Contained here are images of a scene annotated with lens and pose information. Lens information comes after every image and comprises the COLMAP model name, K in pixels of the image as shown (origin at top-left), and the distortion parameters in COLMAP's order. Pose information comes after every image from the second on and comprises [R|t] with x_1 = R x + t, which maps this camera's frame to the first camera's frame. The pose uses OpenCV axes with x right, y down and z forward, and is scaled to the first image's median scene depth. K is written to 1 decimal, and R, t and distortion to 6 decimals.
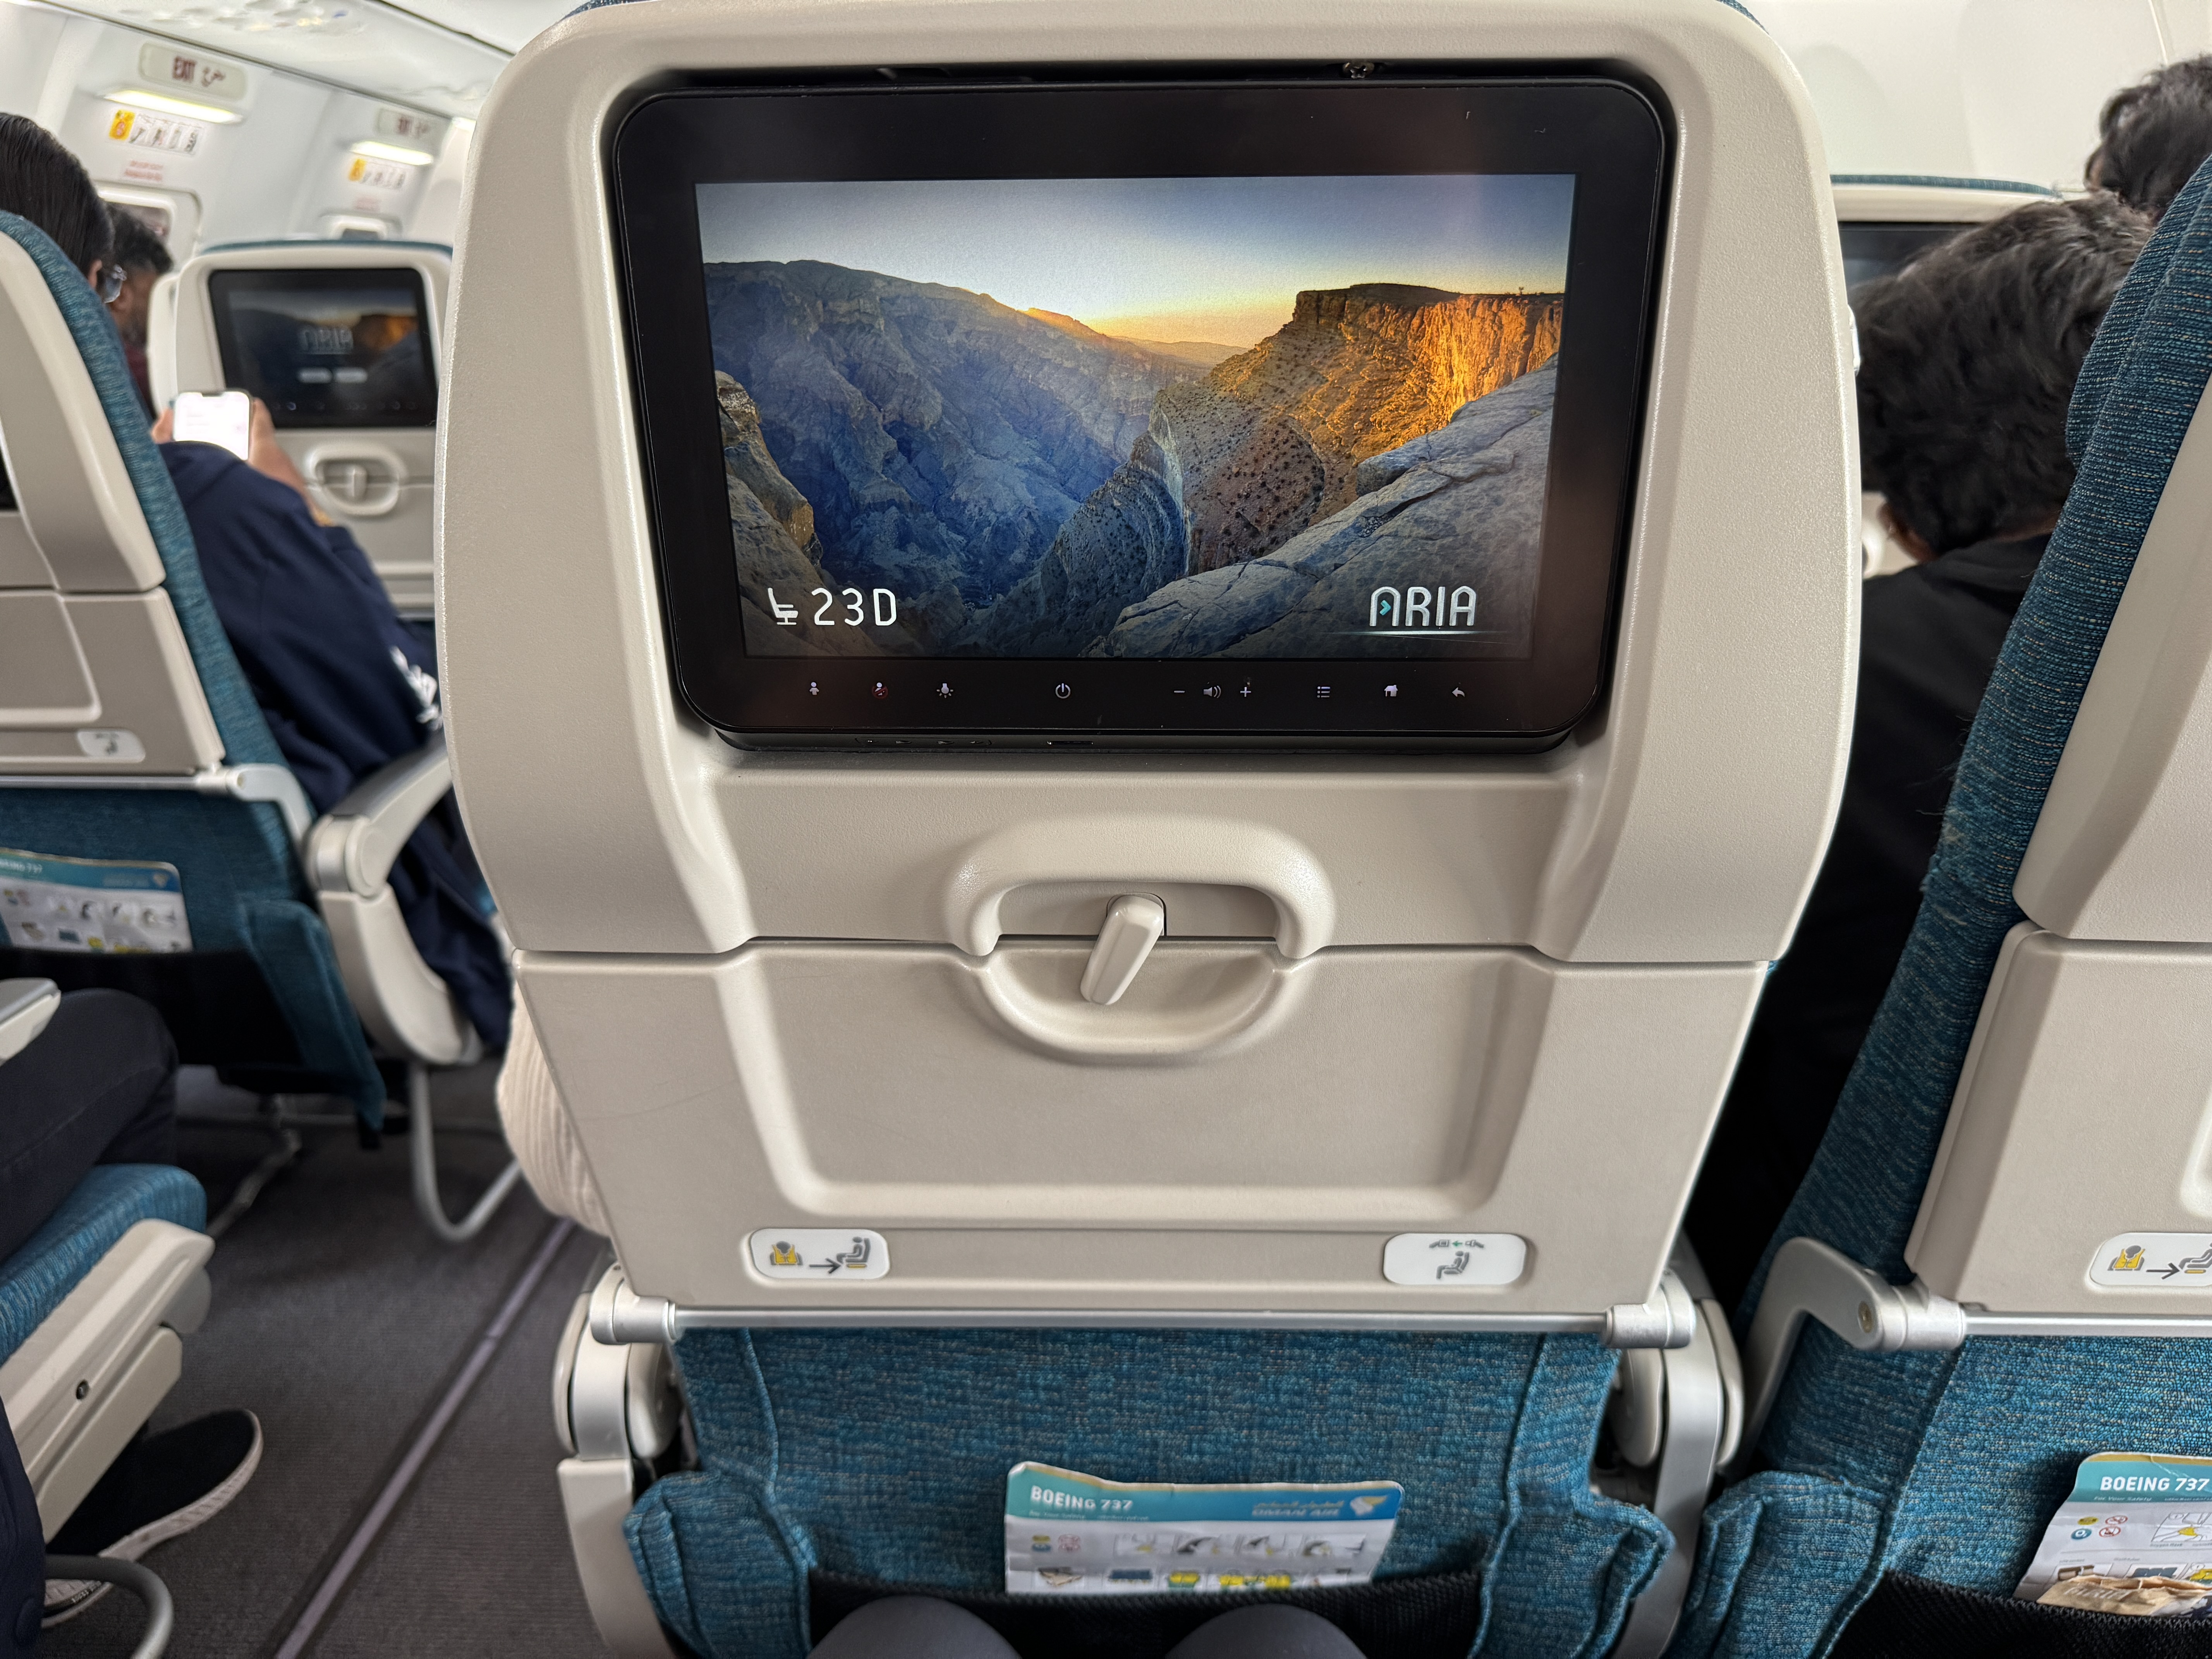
lens RADIAL K [[1539.1, 0, 1107.2], [0, 1539.1, 856.0], [0, 0, 1]] dist [0.100199, -0.131846]
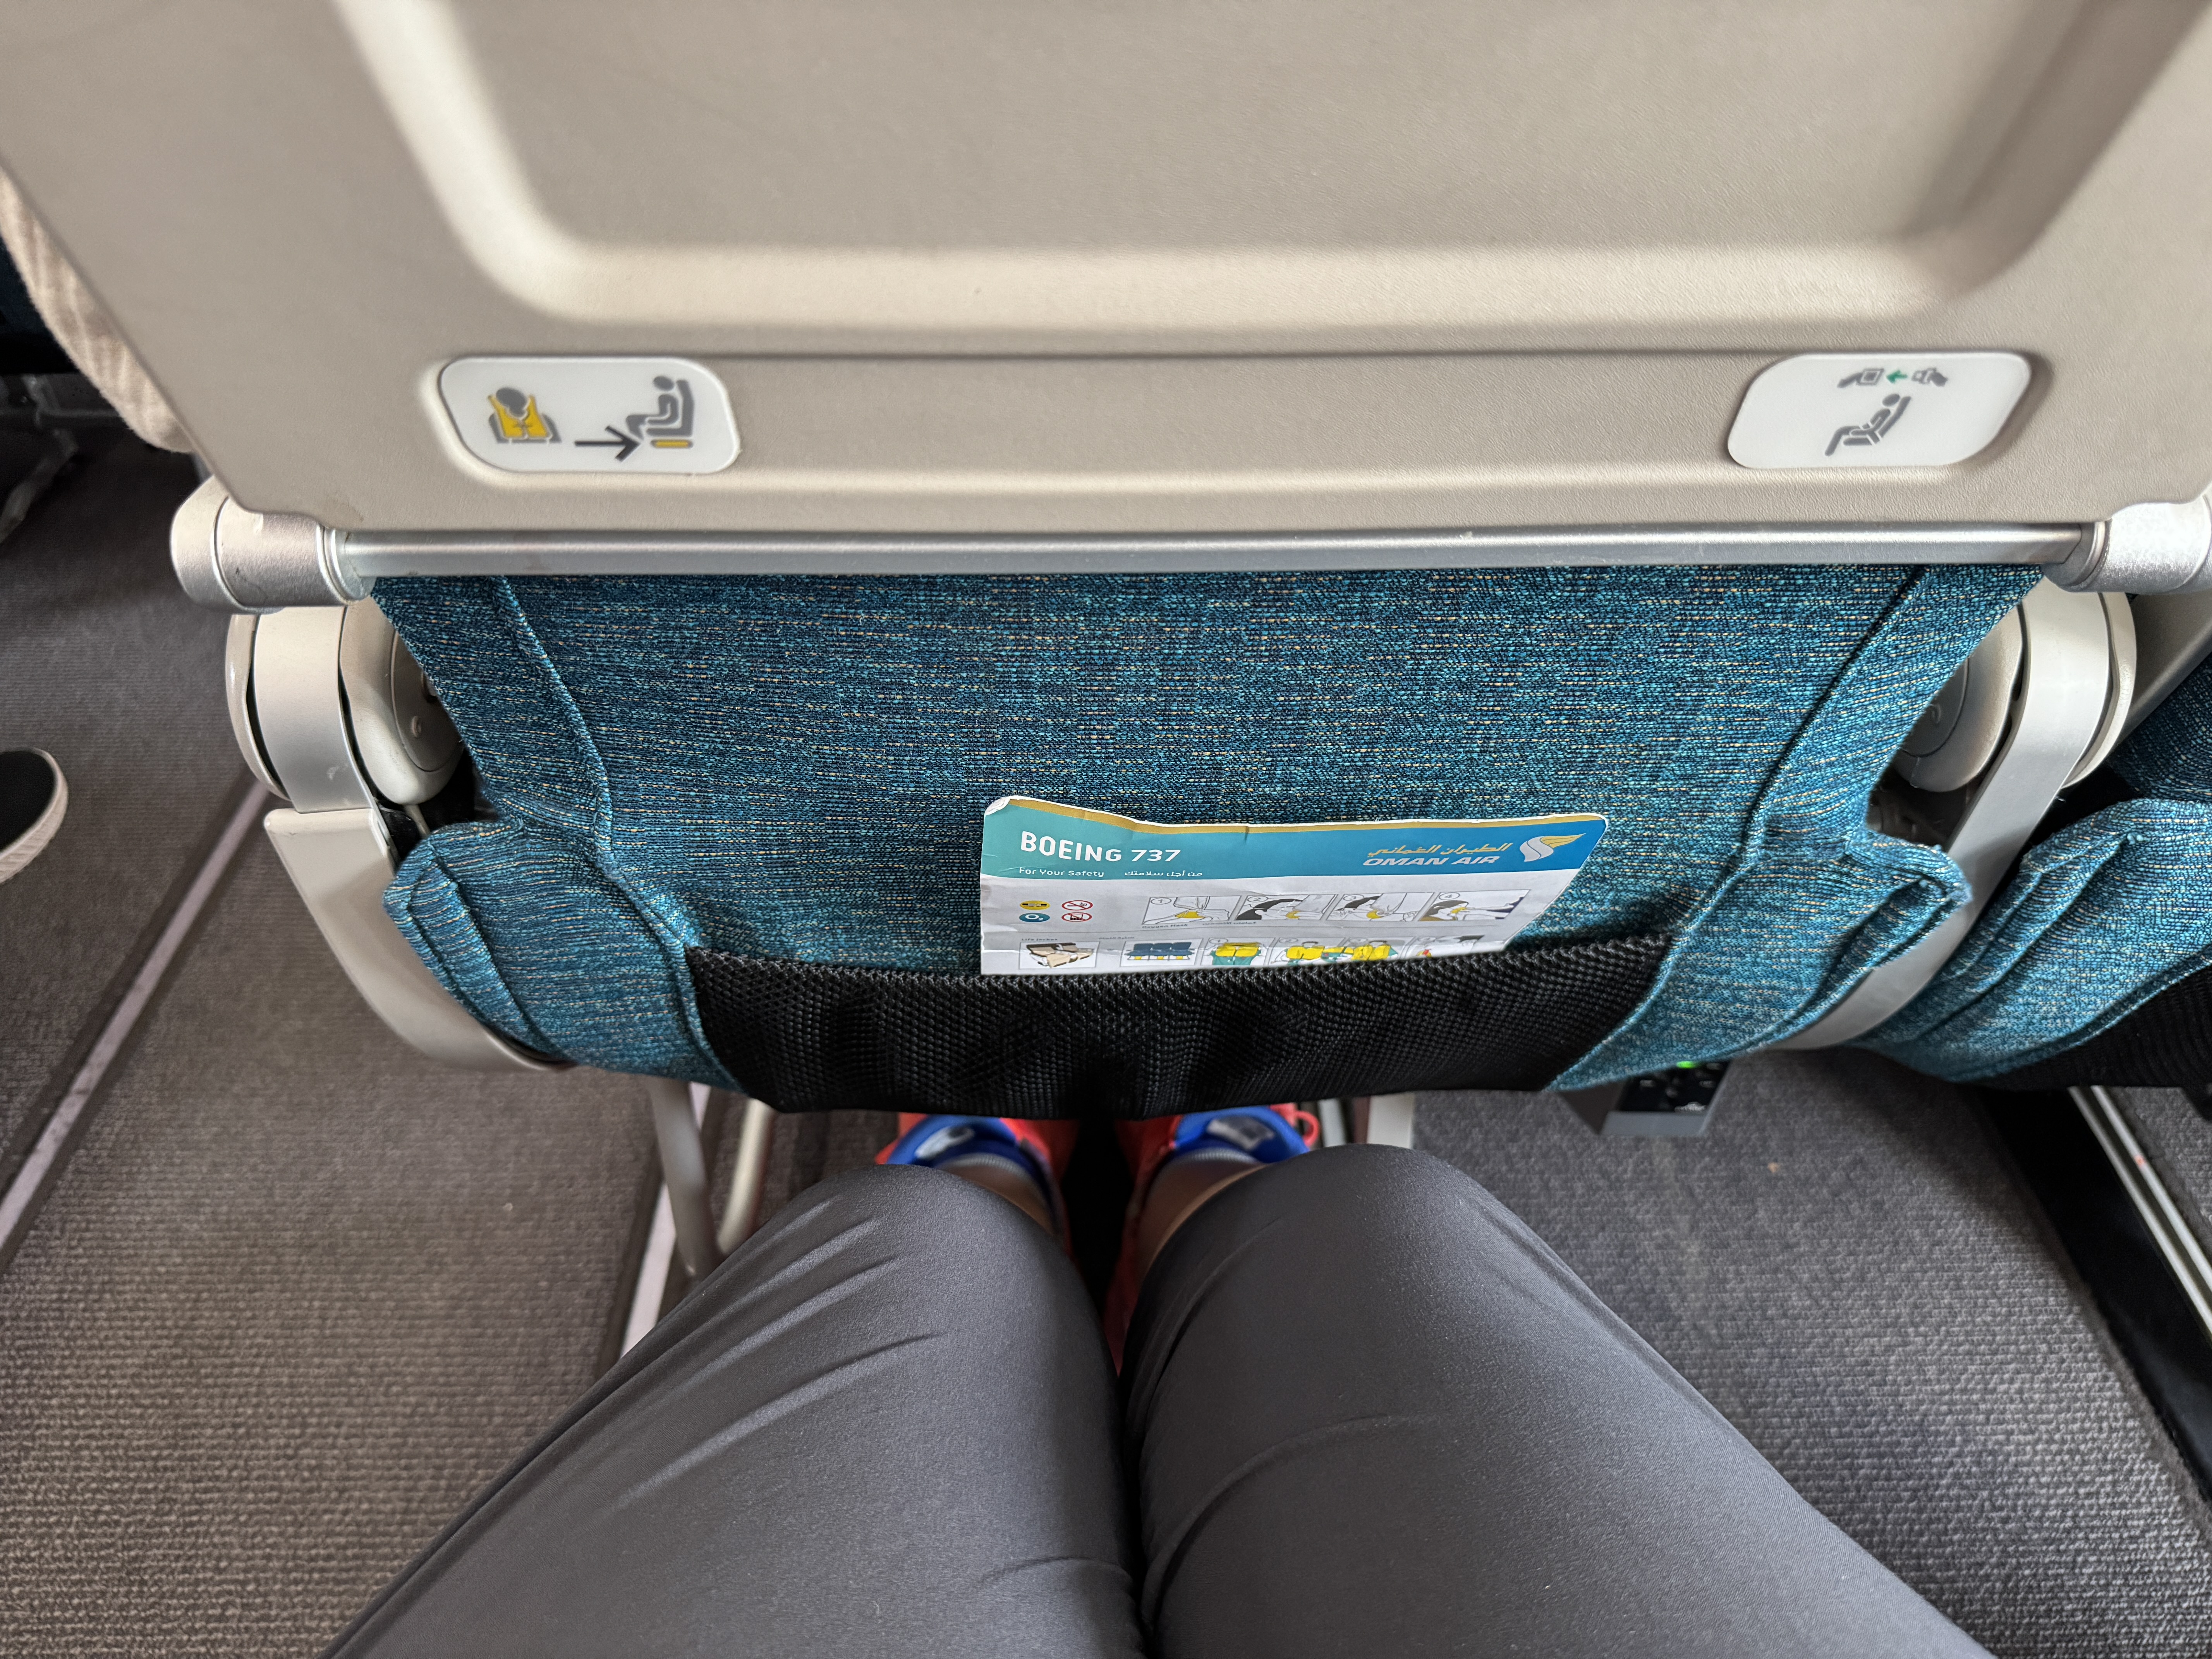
lens RADIAL K [[1539.1, 0, 1107.2], [0, 1539.1, 856.0], [0, 0, 1]] dist [0.100199, -0.131846]
pose [[0.998897, -0.019205, 0.042847, -0.041394], [0.000439, 0.916316, 0.400456, 0.163806], [-0.046952, -0.399996, 0.915314, 0.428914]]
